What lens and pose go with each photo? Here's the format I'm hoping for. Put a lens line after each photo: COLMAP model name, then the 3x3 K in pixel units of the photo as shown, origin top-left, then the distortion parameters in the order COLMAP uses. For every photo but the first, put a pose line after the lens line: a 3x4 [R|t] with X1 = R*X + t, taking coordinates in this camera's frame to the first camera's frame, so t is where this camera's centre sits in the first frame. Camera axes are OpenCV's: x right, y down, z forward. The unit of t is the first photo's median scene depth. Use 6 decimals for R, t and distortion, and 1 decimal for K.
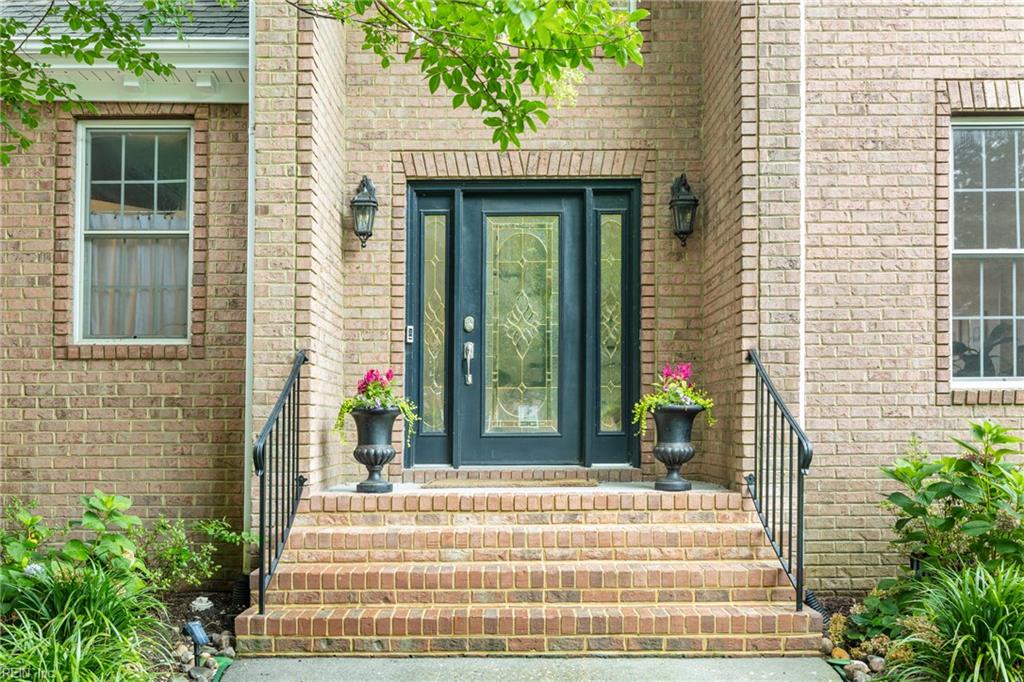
lens RADIAL K [[1041.3, 0, 512.0], [0, 1041.3, 341.0], [0, 0, 1]] dist [0.010027, 0.006597]
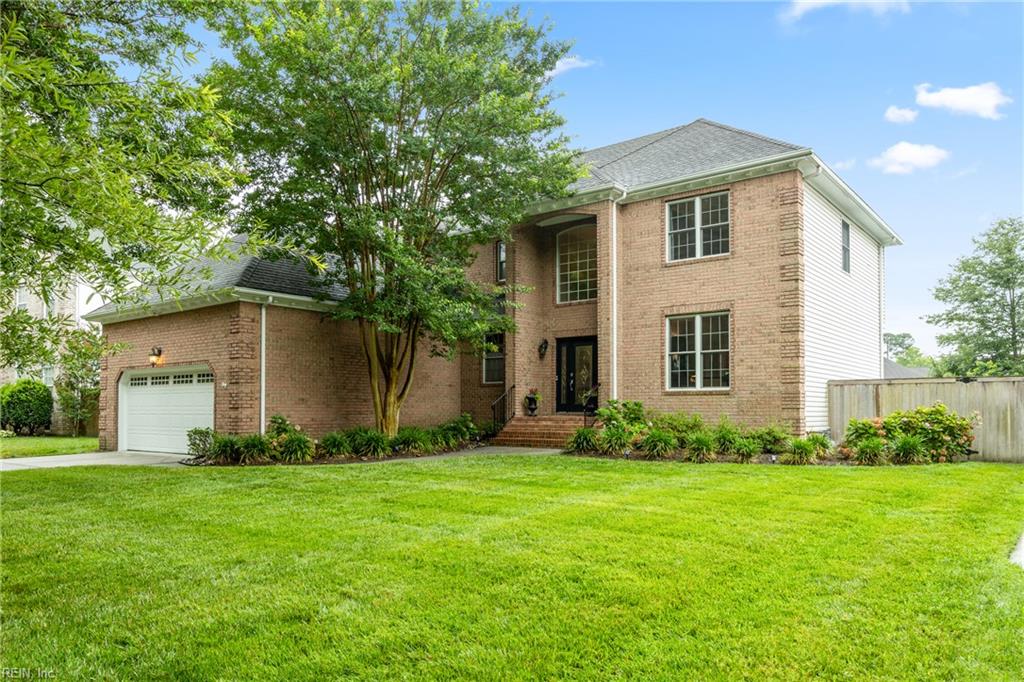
lens RADIAL K [[720.8, 0, 512.0], [0, 720.8, 341.0], [0, 0, 1]] dist [-0.000059, -0.000021]
pose [[0.787392, -0.053832, -0.614098, 1.460952], [0.049345, 0.998487, -0.024258, -0.090105], [0.614475, -0.011202, 0.788857, -1.256473]]
